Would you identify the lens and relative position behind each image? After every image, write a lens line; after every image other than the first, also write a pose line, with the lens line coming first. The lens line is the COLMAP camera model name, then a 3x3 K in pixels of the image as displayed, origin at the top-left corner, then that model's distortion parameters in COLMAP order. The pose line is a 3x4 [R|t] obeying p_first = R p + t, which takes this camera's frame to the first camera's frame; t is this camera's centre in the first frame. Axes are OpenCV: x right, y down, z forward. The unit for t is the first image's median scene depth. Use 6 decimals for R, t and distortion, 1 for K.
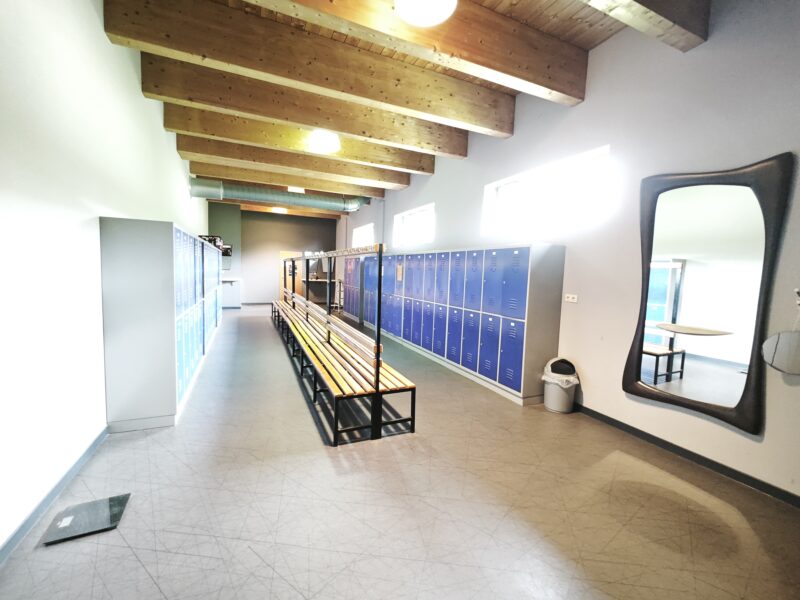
lens RADIAL K [[344.0, 0, 401.7], [0, 344.0, 298.3], [0, 0, 1]] dist [0.001705, -0.000118]
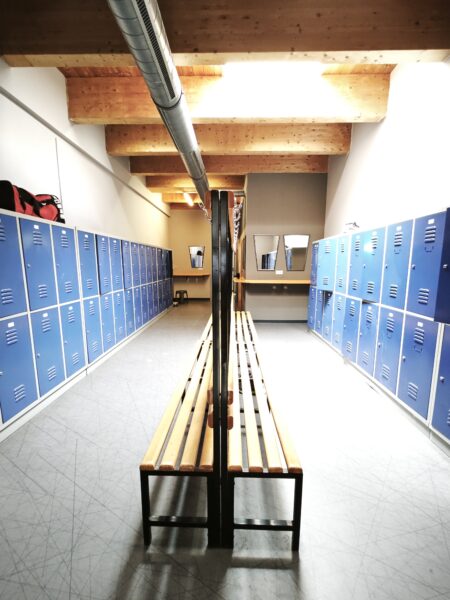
lens RADIAL K [[258.0, 0, 225.0], [0, 258.0, 300.0], [0, 0, 1]] dist [0.001705, -0.000118]
pose [[-0.902061, -0.061115, 0.427259, -0.358882], [0.037151, 0.975256, 0.217936, -0.083996], [-0.430006, 0.212465, -0.877470, 1.332755]]
